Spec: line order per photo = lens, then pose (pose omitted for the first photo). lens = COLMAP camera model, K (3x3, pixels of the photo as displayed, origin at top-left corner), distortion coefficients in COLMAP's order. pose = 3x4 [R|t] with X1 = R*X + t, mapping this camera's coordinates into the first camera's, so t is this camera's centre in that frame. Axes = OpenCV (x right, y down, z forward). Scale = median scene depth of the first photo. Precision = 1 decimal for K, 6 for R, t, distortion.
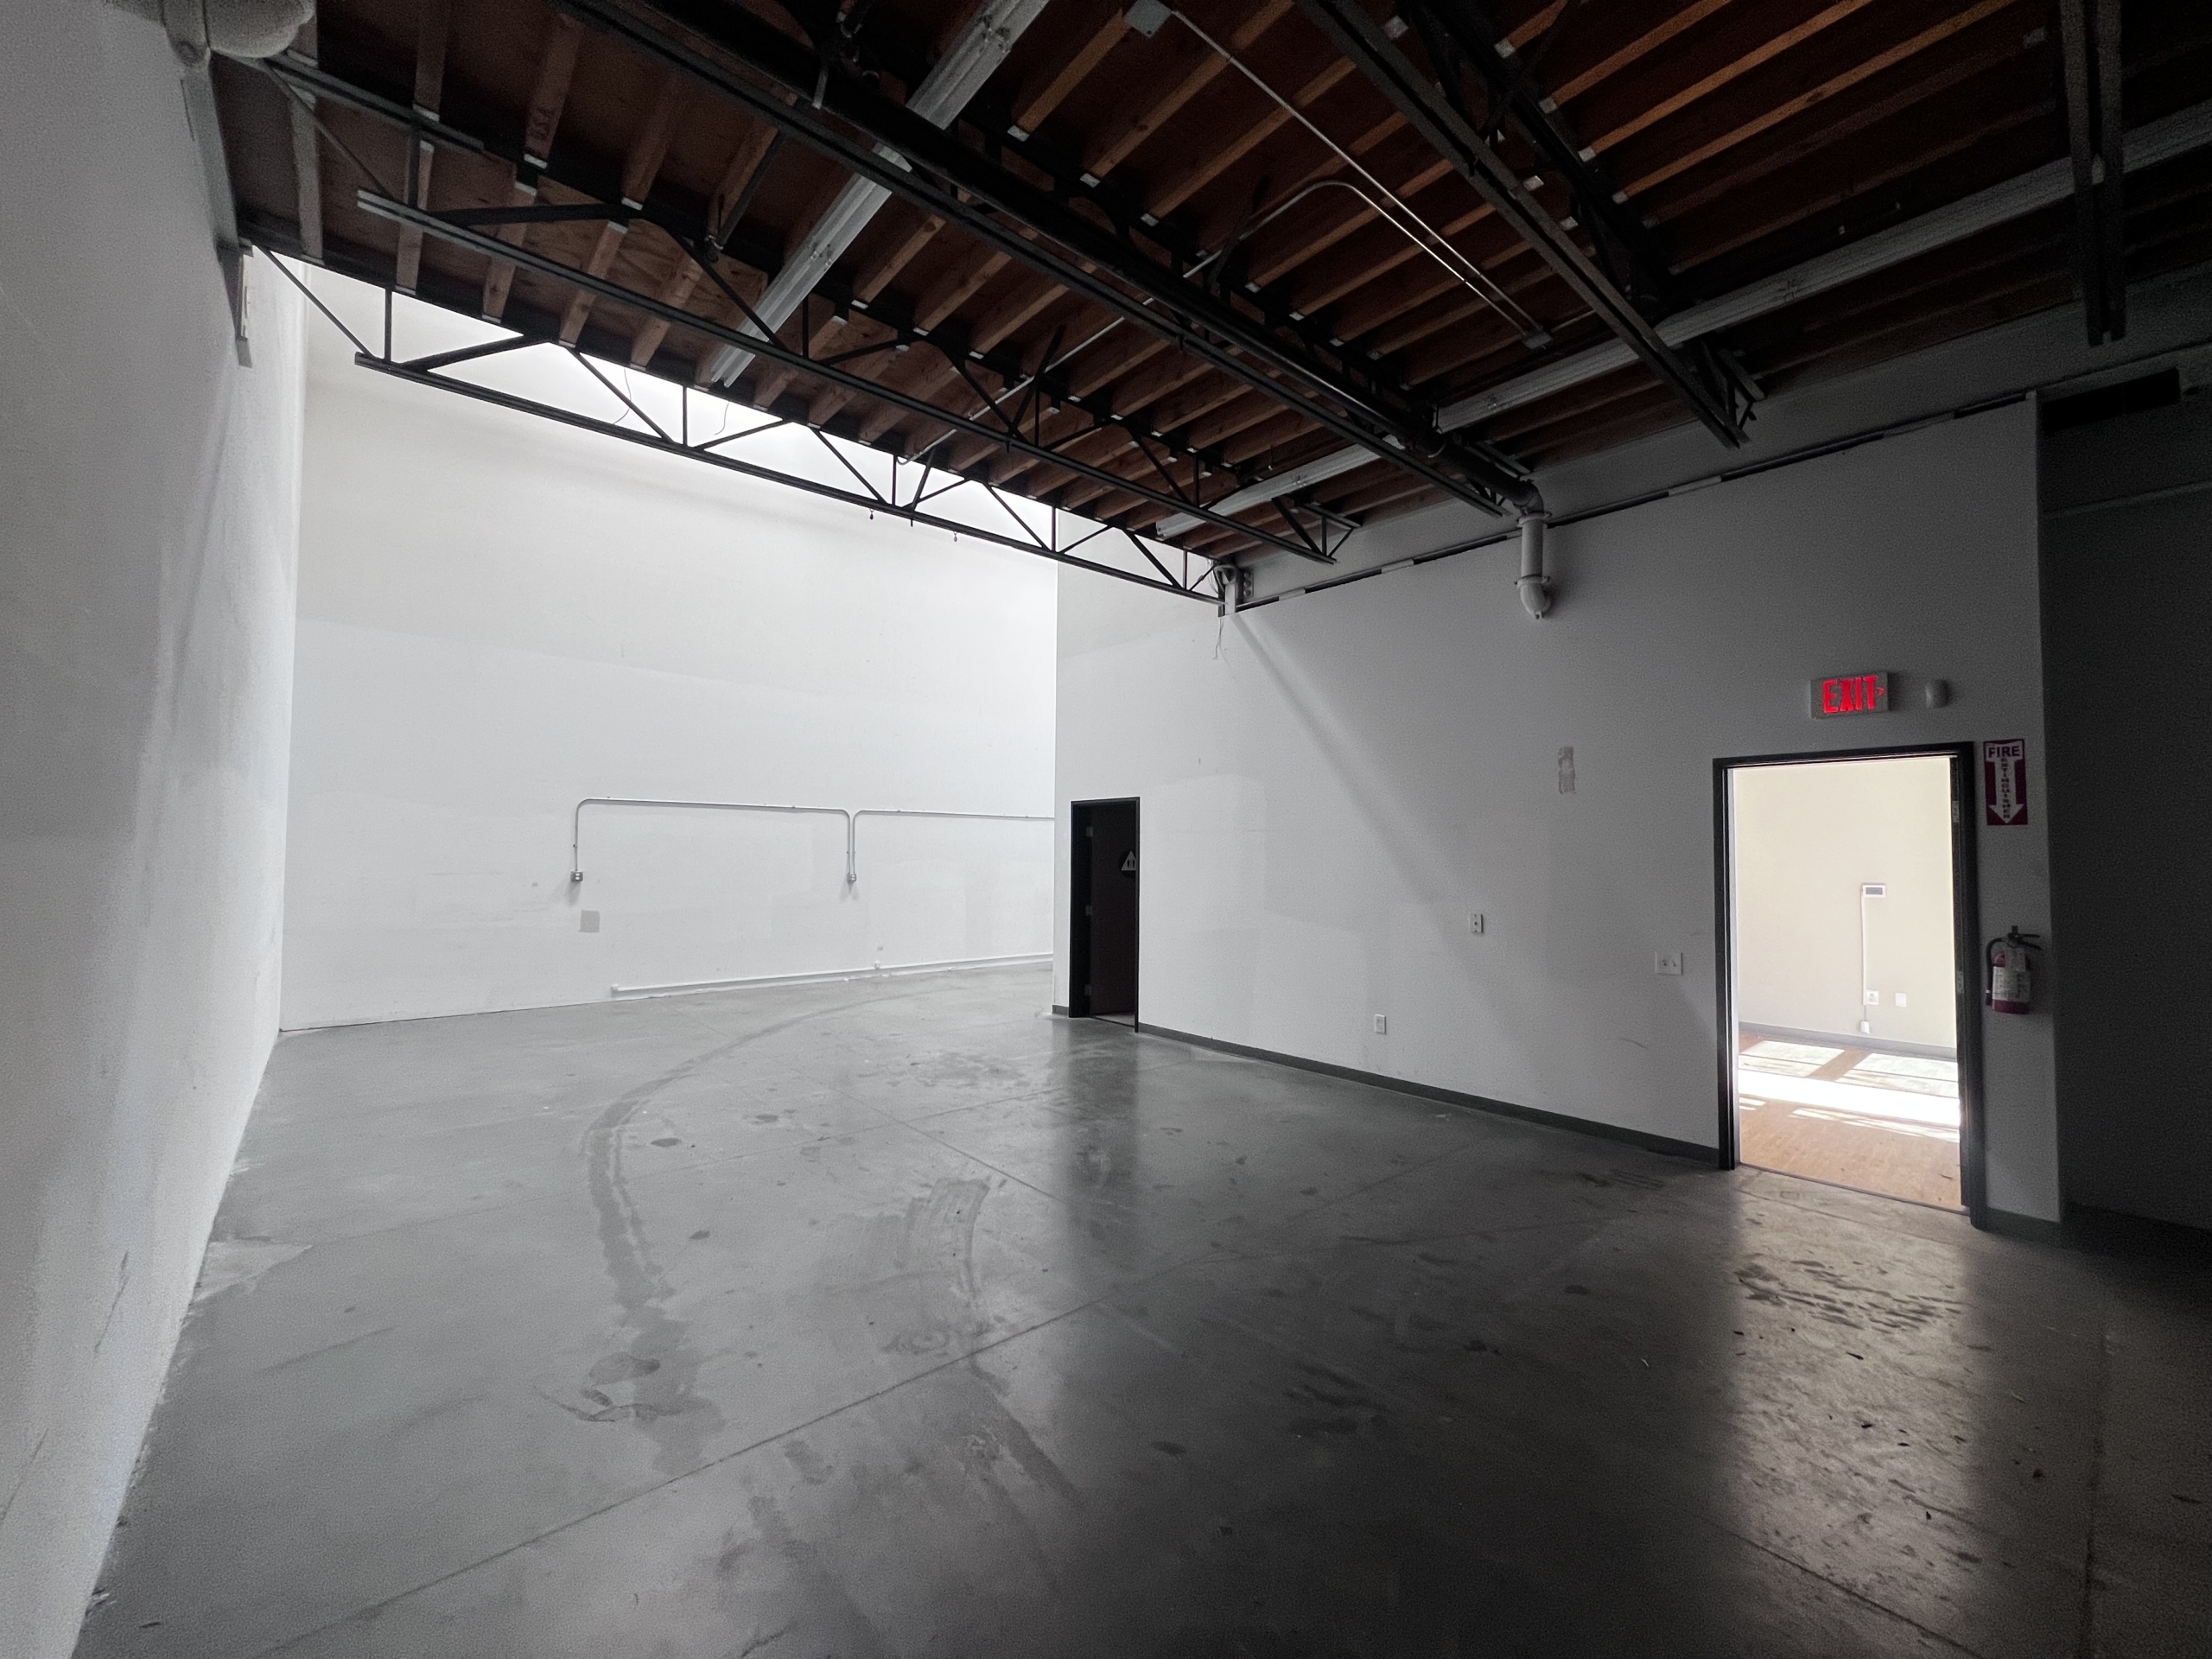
lens RADIAL K [[882.3, 0, 1105.0], [0, 882.3, 823.3], [0, 0, 1]] dist [-0.000336, -0.000559]
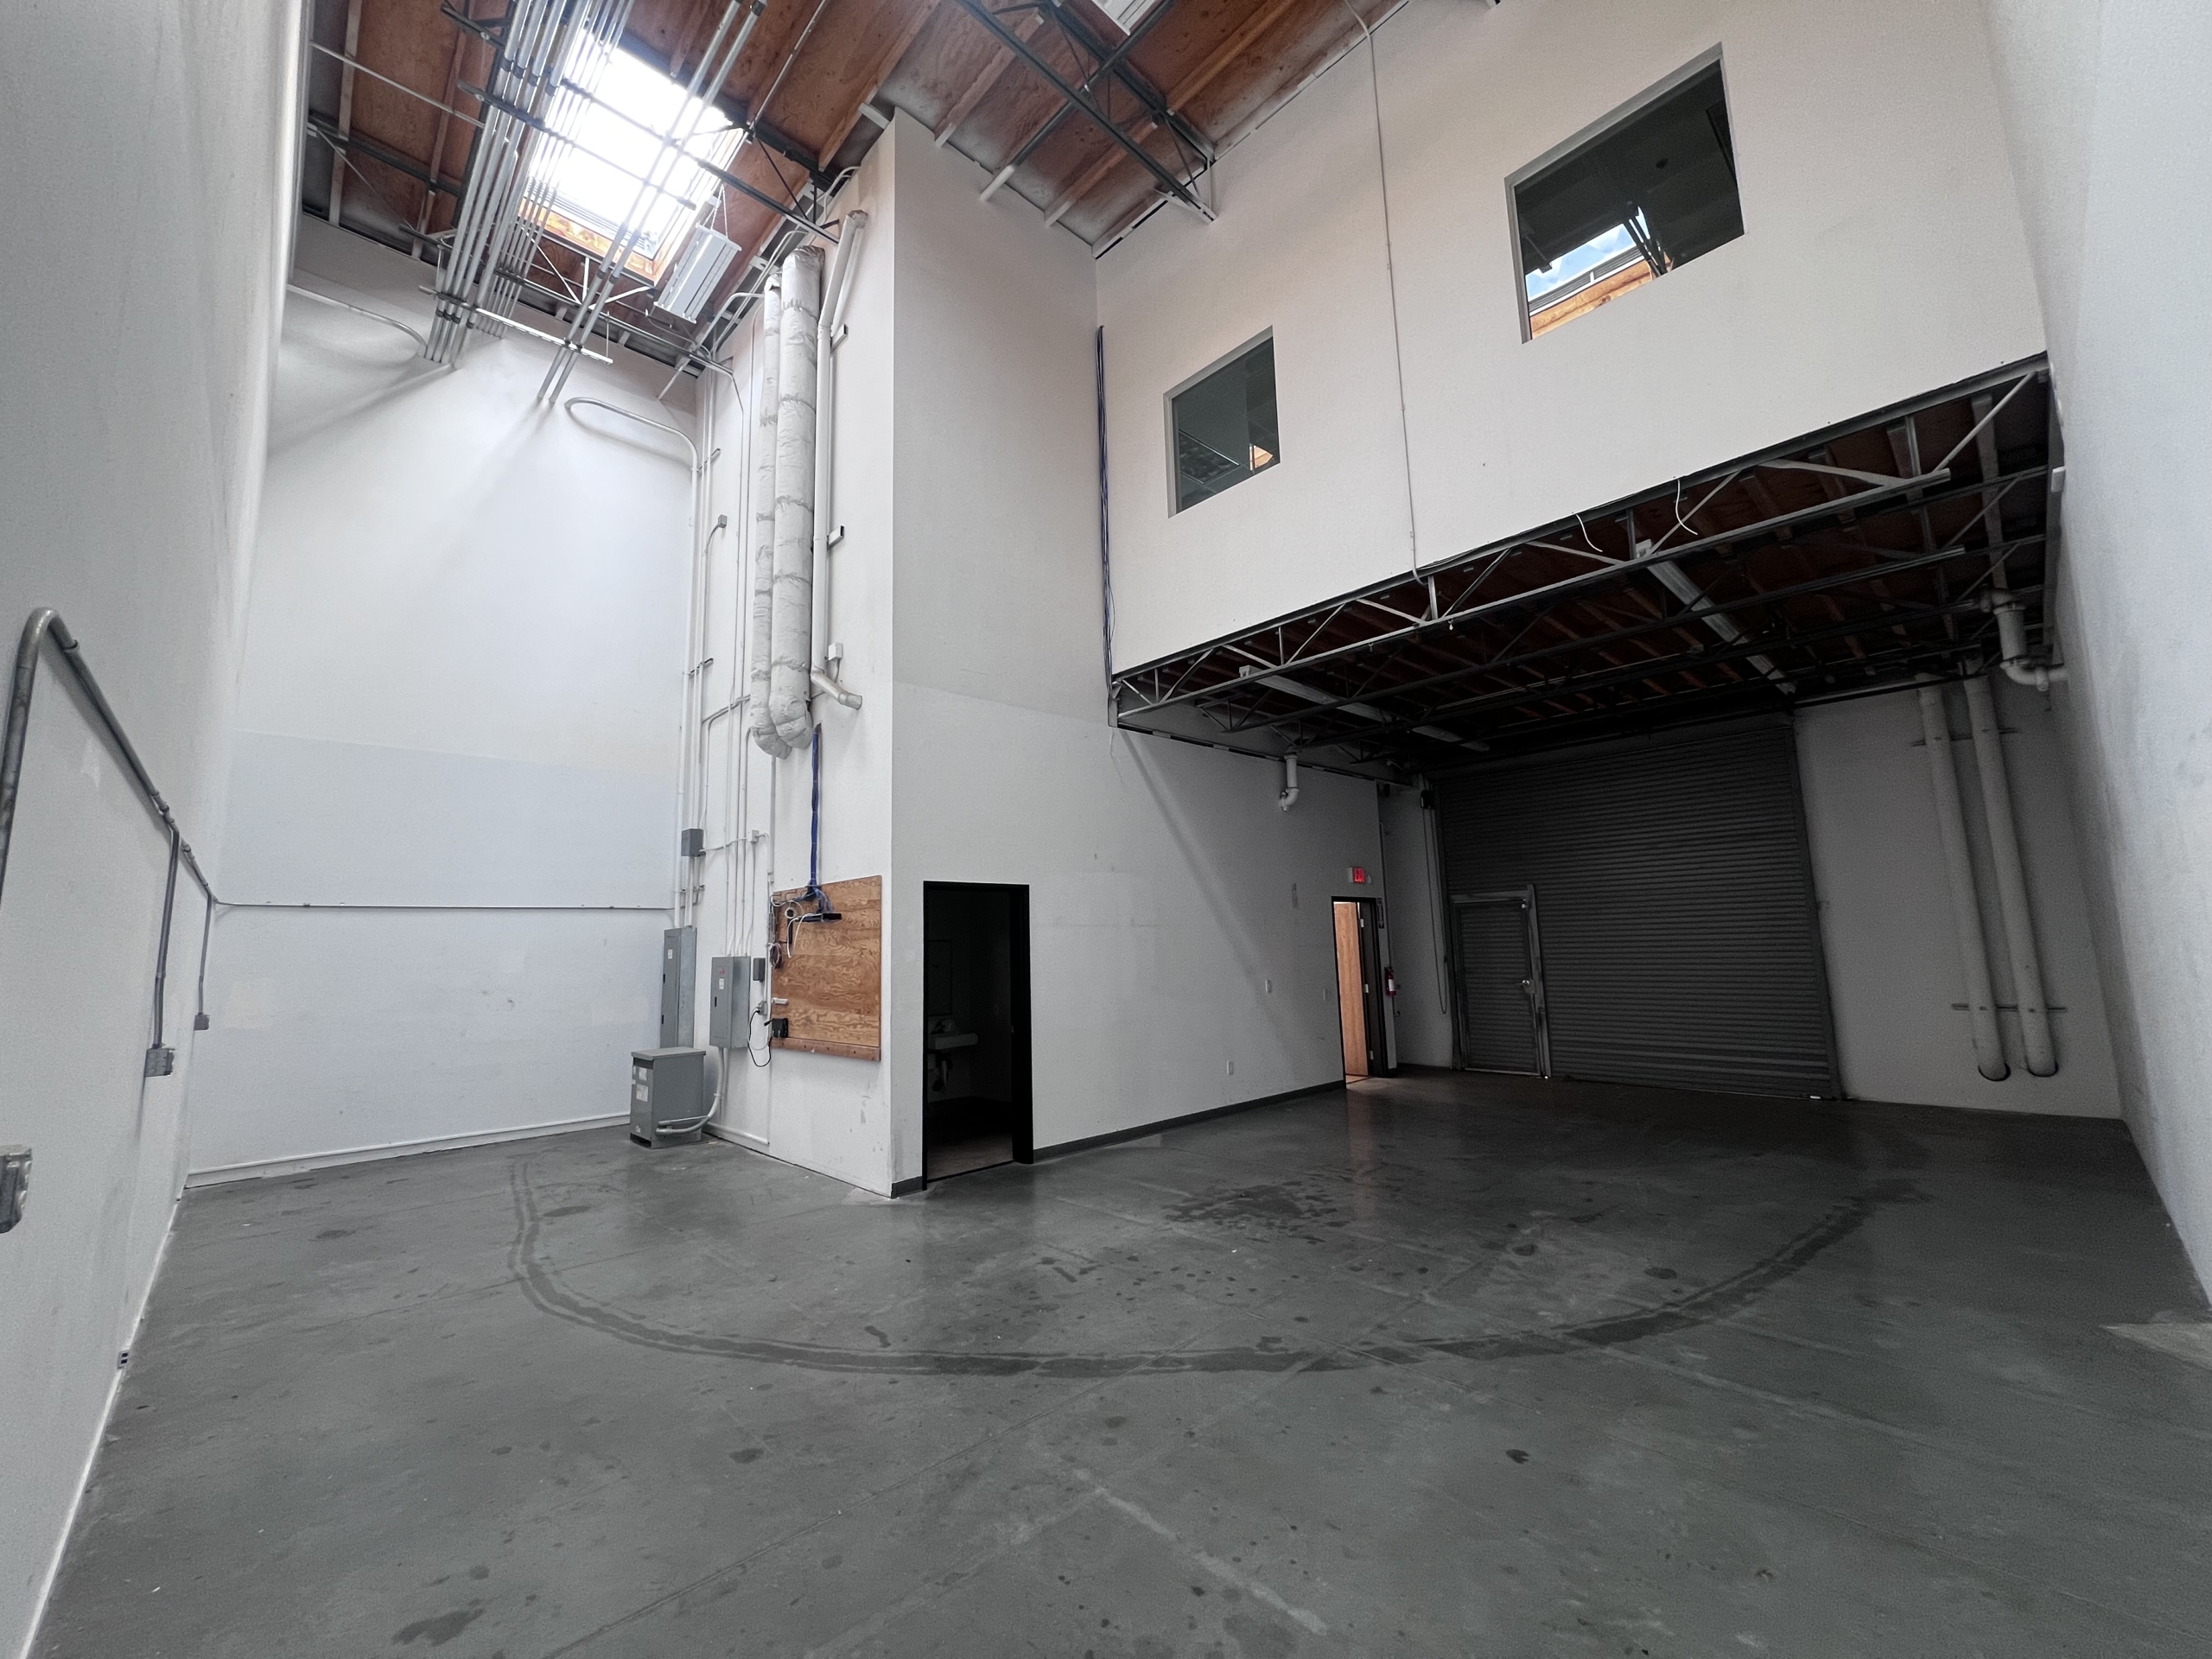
lens RADIAL K [[882.3, 0, 1105.0], [0, 882.3, 823.3], [0, 0, 1]] dist [-0.000336, -0.000559]
pose [[-0.051467, 0.133947, 0.989651, -1.356824], [-0.010802, 0.990832, -0.134669, 0.044189], [-0.998616, -0.017621, -0.049548, 1.560582]]
